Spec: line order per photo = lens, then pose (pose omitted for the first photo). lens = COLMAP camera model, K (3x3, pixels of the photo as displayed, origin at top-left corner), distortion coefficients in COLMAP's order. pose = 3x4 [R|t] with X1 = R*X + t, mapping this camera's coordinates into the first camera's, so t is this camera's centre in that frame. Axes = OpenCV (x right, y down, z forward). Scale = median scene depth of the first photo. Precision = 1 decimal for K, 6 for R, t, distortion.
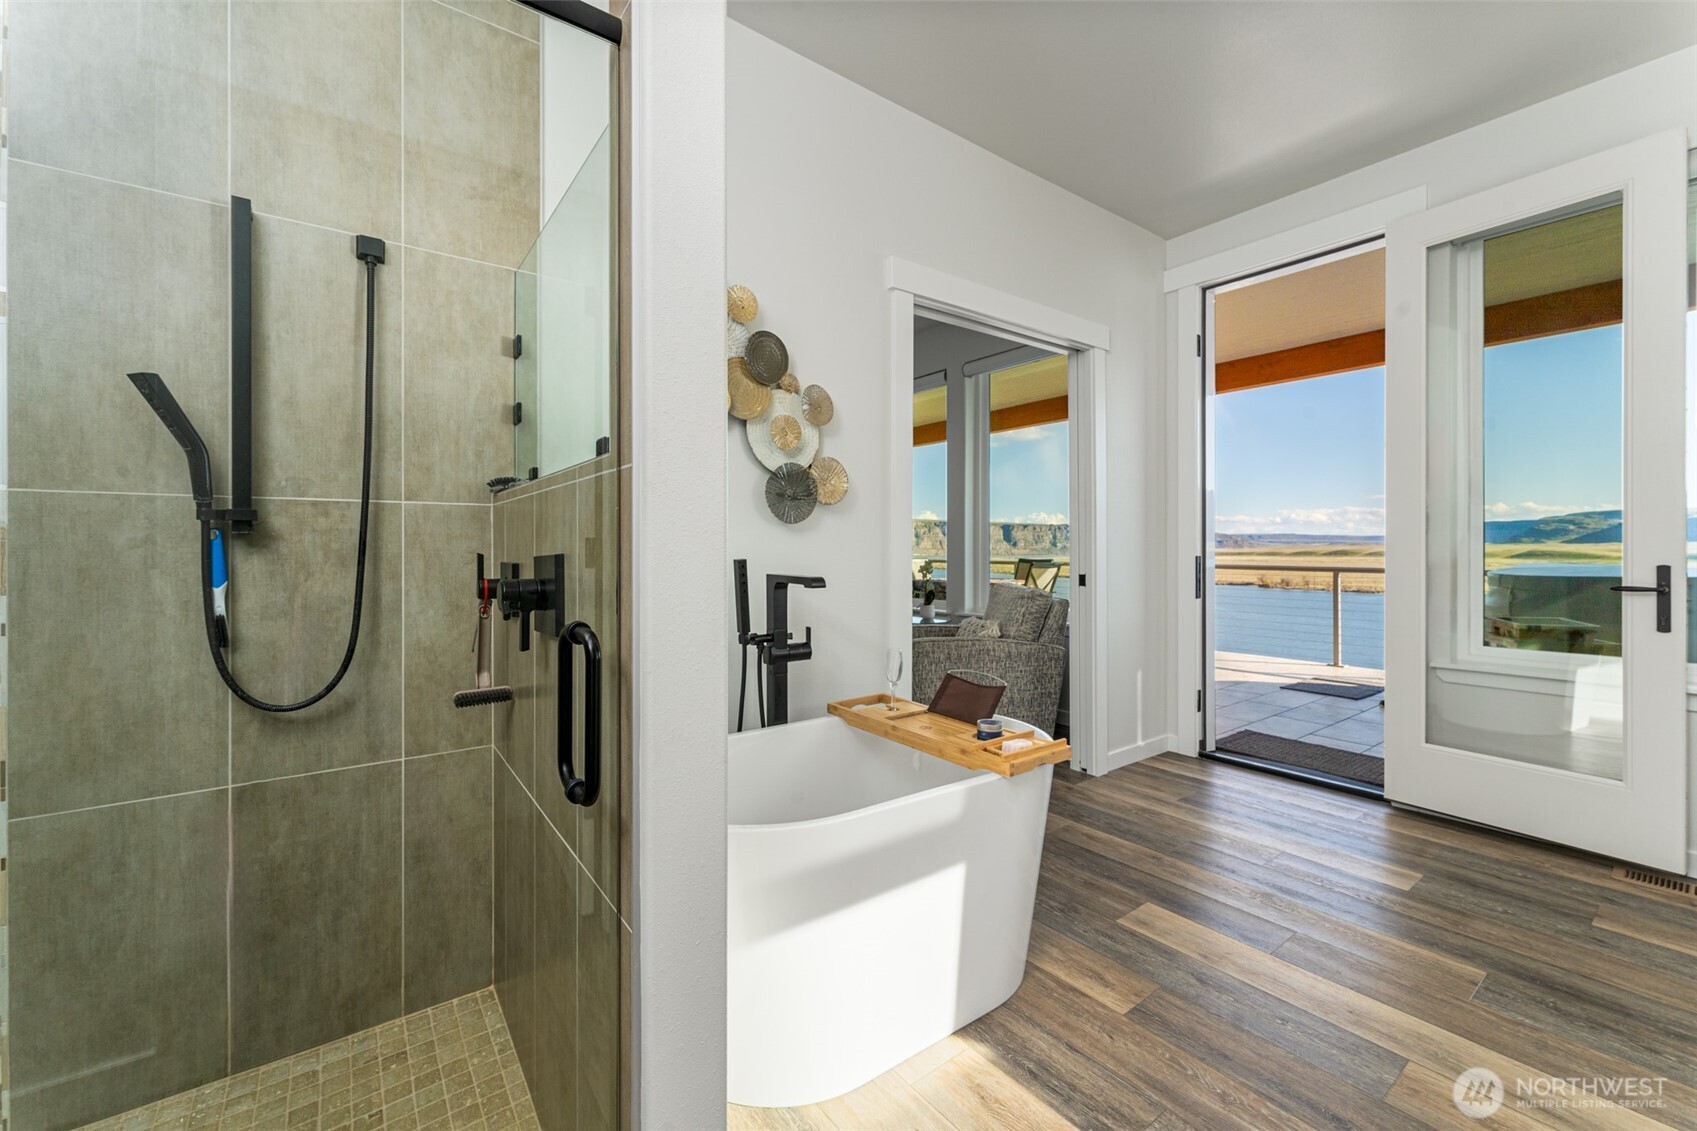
lens RADIAL K [[679.6, 0, 848.5], [0, 679.6, 565.5], [0, 0, 1]] dist [-0.001855, -0.000178]
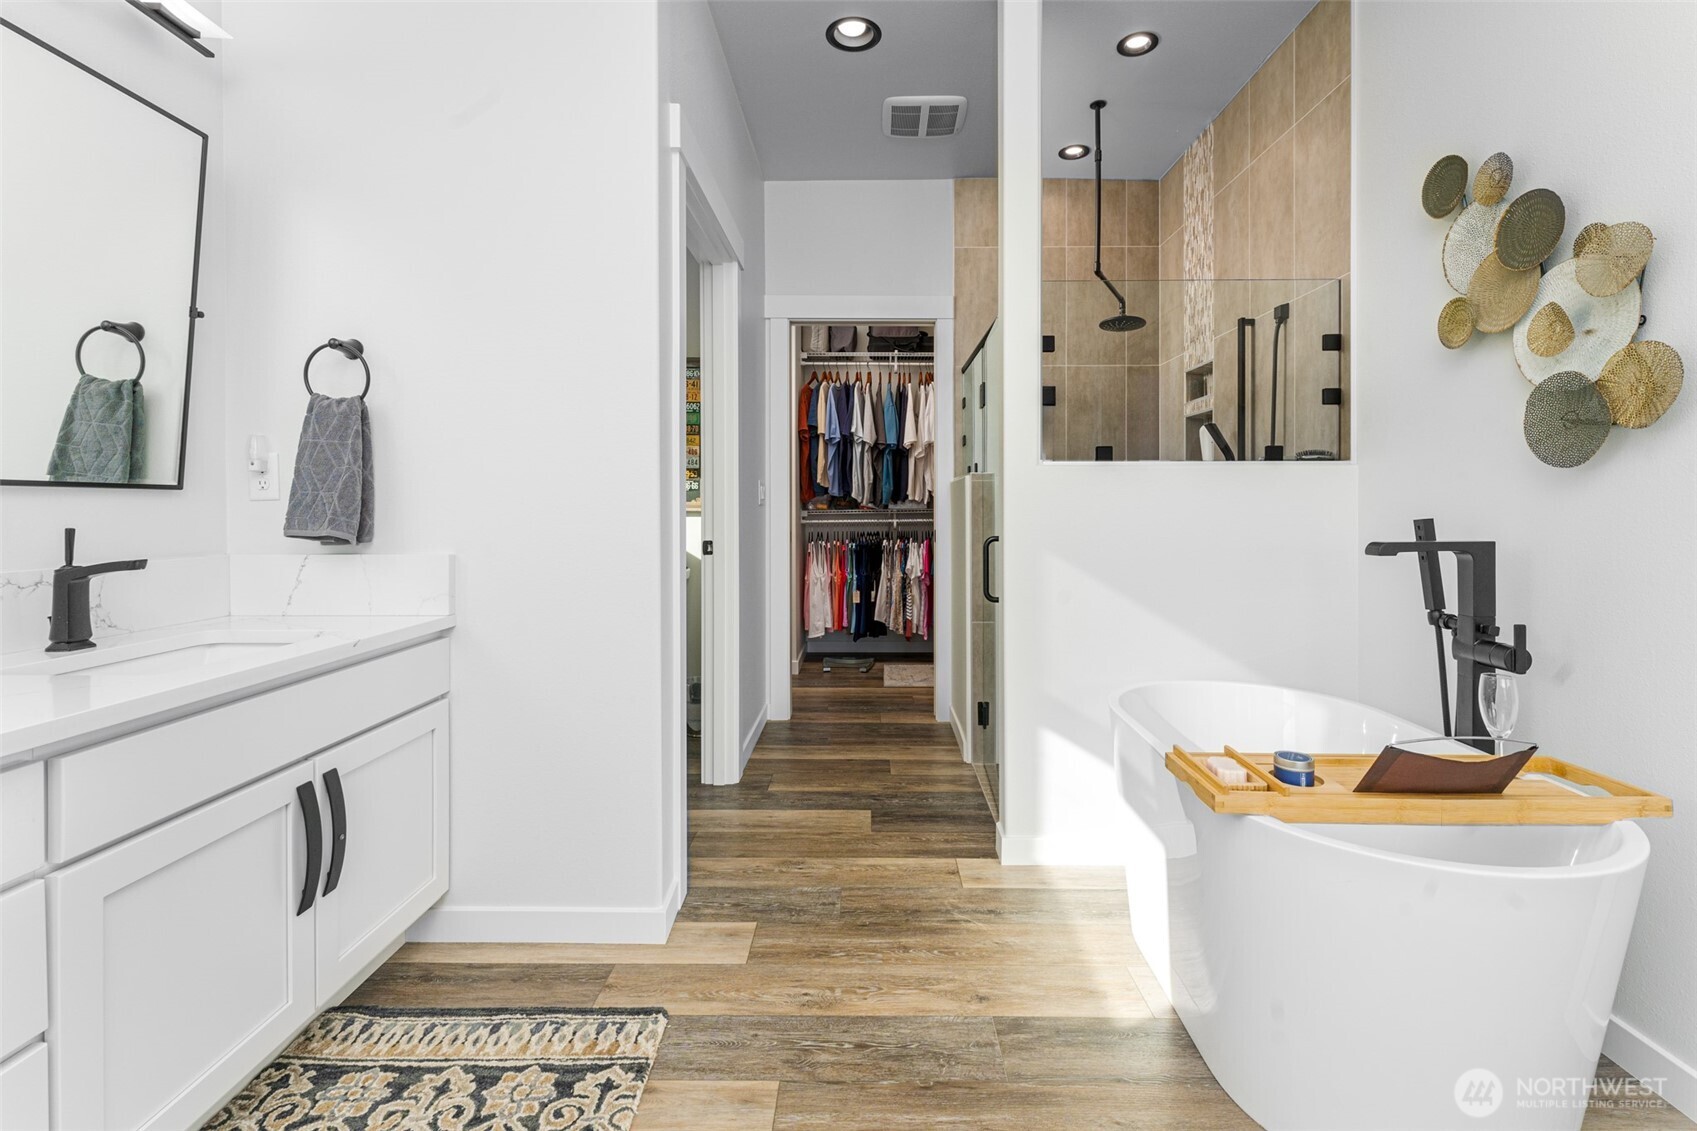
lens RADIAL K [[692.1, 0, 849.5], [0, 692.1, 508.7], [0, 0, 1]] dist [-0.000498, -0.000044]
pose [[-0.606965, 0.003186, -0.794722, 0.871246], [-0.015431, 0.999756, 0.015793, -0.022135], [0.794579, 0.021849, -0.606768, 0.898331]]
